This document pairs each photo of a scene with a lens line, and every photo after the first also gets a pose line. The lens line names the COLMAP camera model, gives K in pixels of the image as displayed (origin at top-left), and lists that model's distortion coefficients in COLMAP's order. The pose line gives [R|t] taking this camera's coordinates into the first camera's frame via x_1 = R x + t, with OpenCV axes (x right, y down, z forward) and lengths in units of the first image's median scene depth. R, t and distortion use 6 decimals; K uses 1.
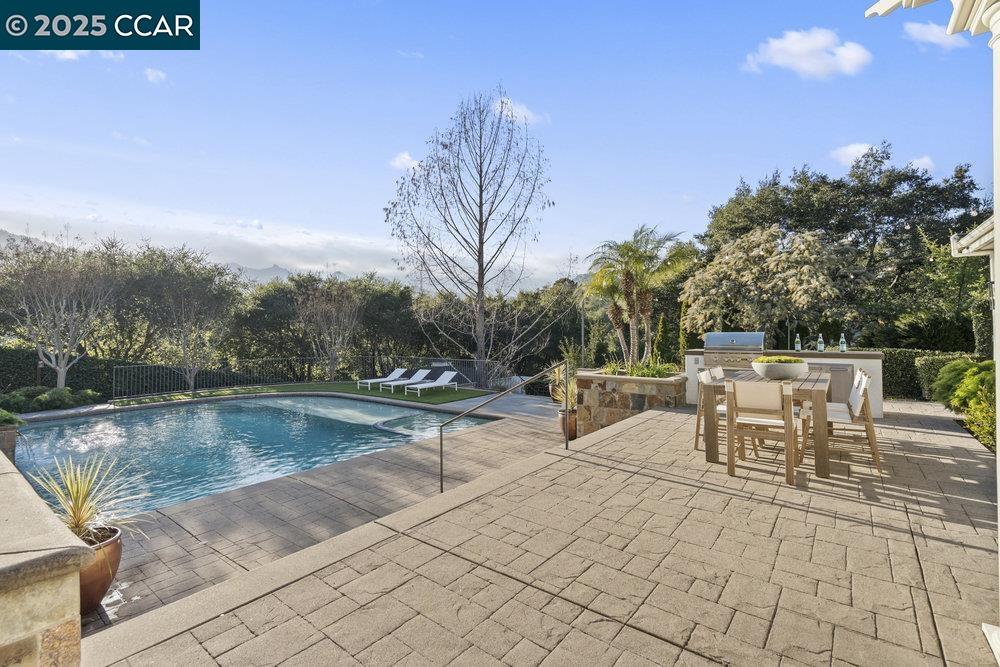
lens RADIAL K [[455.3, 0, 499.7], [0, 455.3, 322.4], [0, 0, 1]] dist [-0.000500, 0.000344]
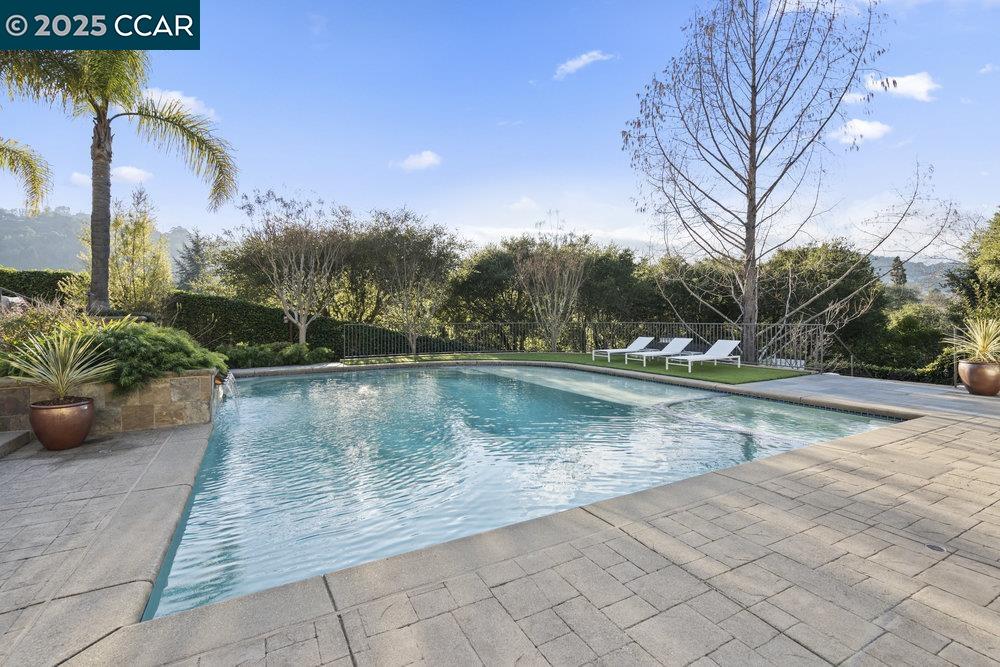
lens RADIAL K [[455.6, 0, 500.0], [0, 455.6, 333.5], [0, 0, 1]] dist [-0.002754, 0.000011]
pose [[0.915951, 0.018667, -0.400856, -0.128903], [0.004196, 0.998417, 0.056083, 0.049500], [0.401268, -0.053051, 0.914423, 0.198835]]
